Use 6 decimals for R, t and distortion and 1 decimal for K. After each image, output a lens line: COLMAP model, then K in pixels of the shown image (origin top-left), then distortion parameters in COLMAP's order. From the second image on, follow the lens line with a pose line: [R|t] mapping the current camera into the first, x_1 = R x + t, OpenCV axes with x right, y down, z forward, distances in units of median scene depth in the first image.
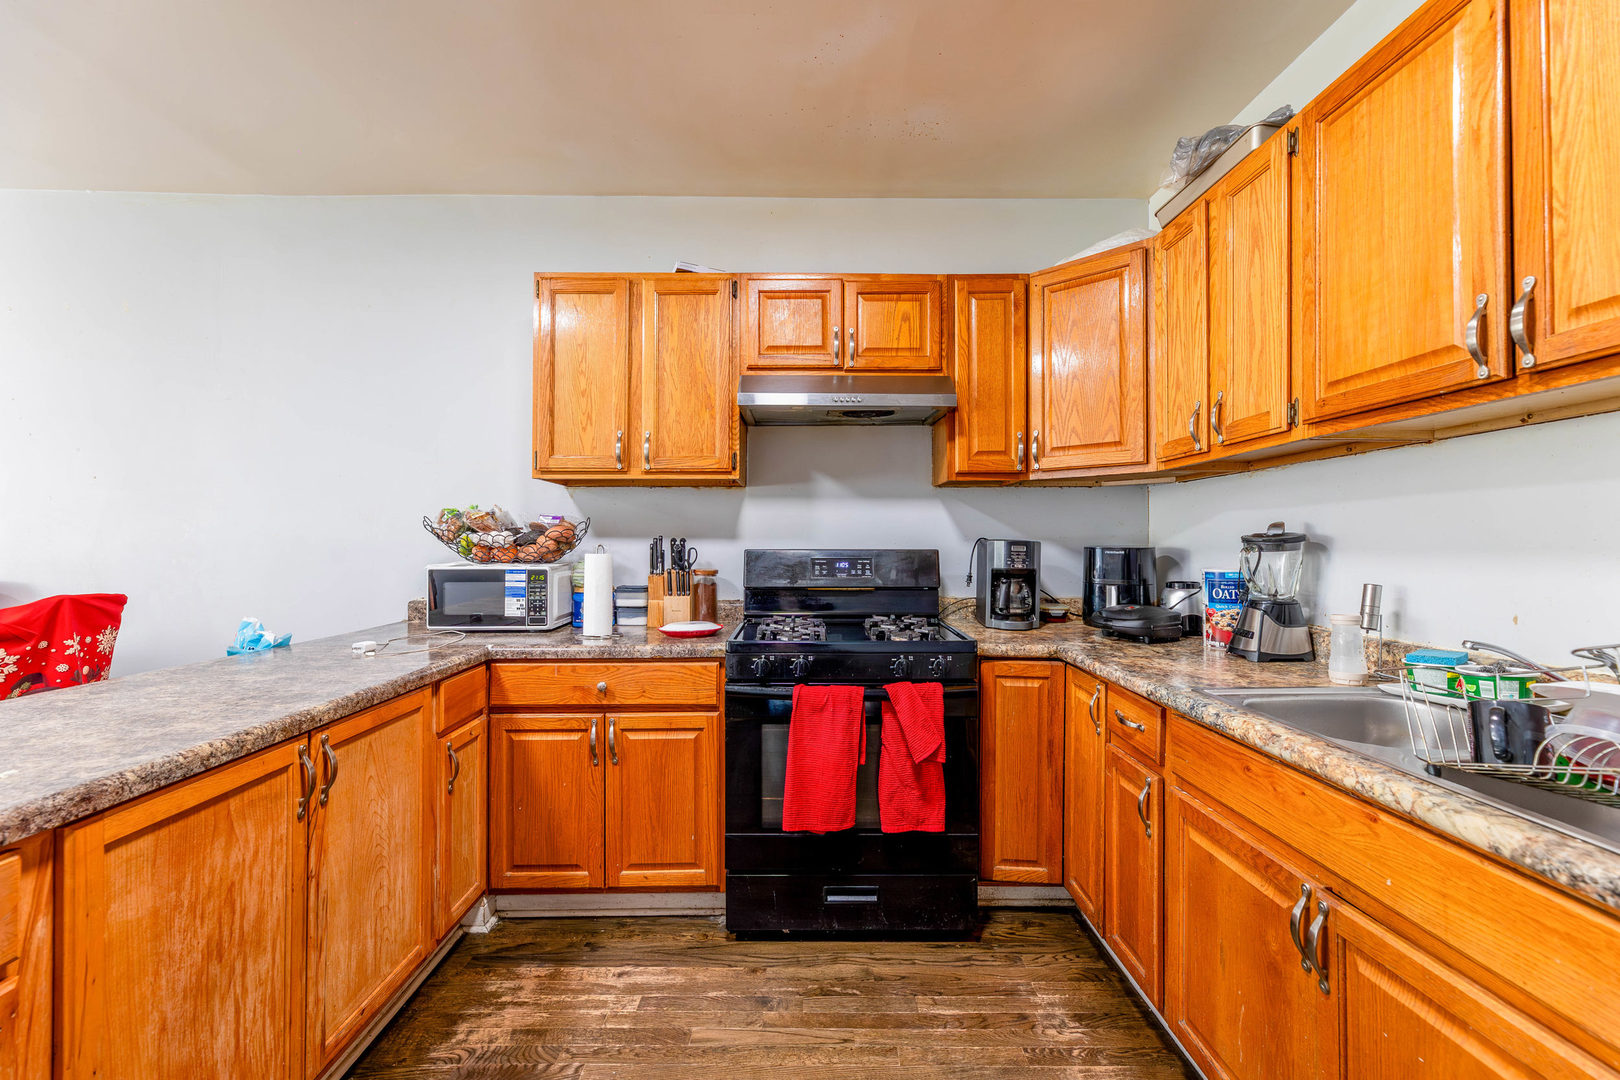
lens RADIAL K [[653.3, 0, 815.1], [0, 653.3, 539.4], [0, 0, 1]] dist [-0.001370, -0.000098]
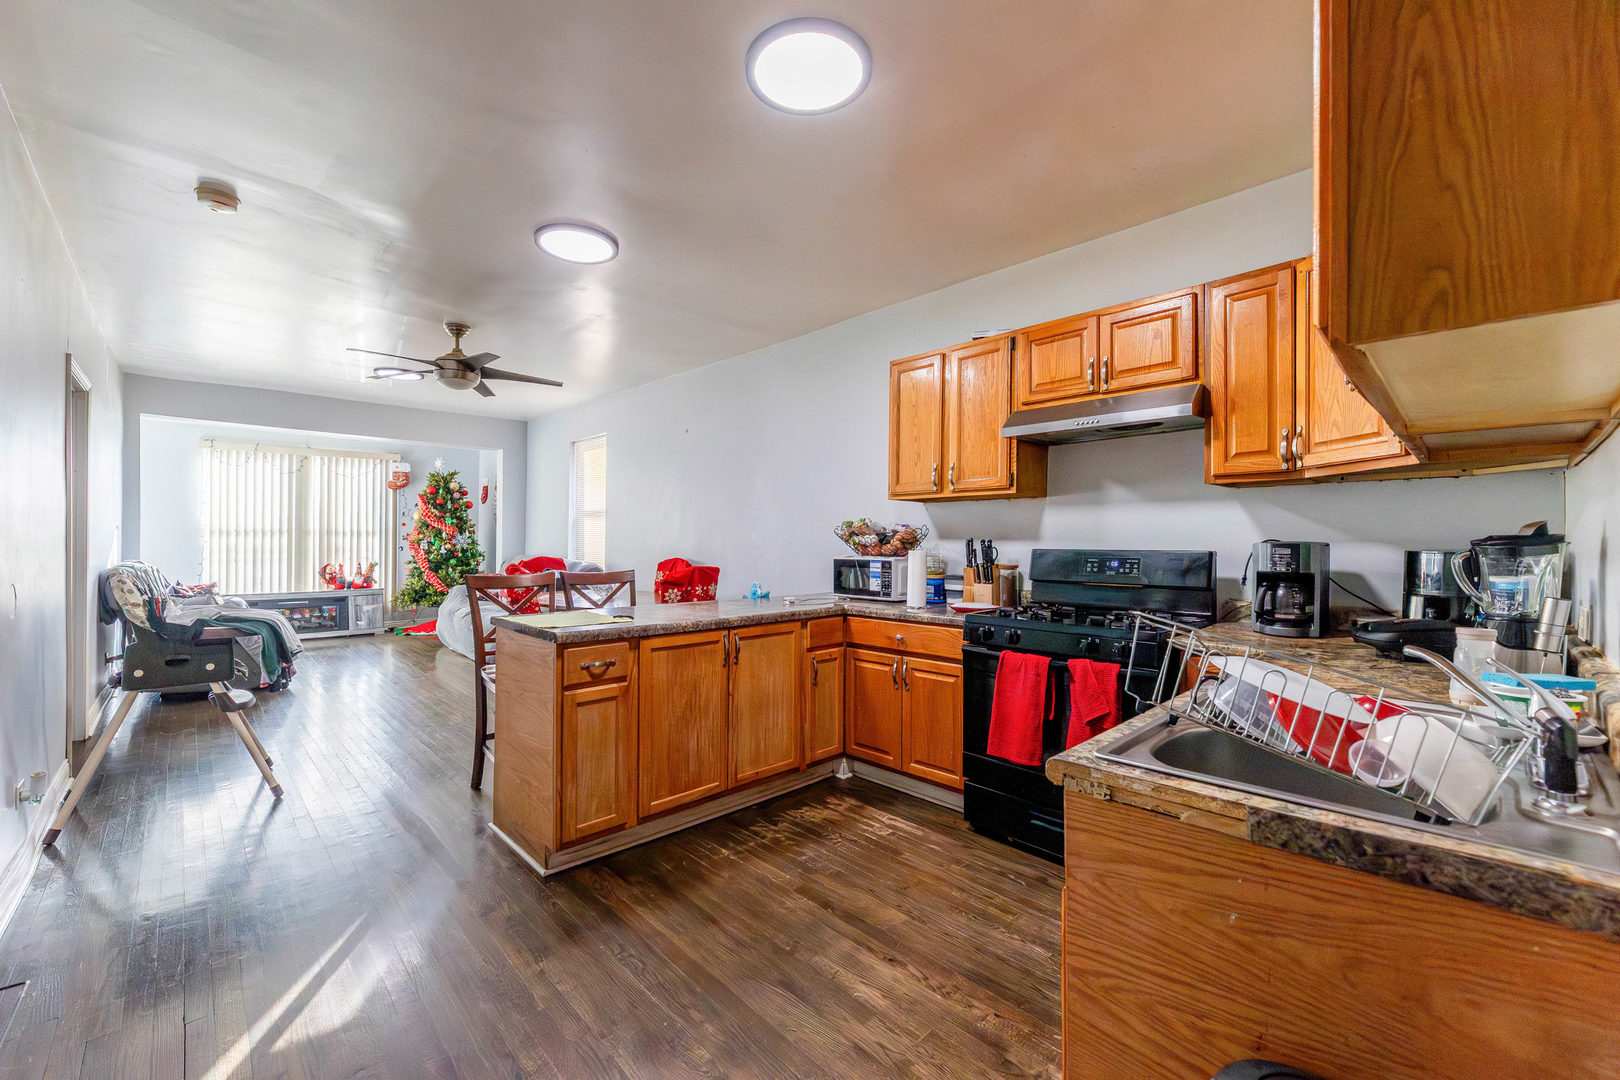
lens RADIAL K [[653.3, 0, 798.6], [0, 653.3, 540.6], [0, 0, 1]] dist [-0.001370, -0.000098]
pose [[0.678307, 0.002092, -0.734775, 0.547882], [-0.000257, 0.999997, 0.002609, -0.003626], [0.734778, -0.001581, 0.678306, -0.175263]]
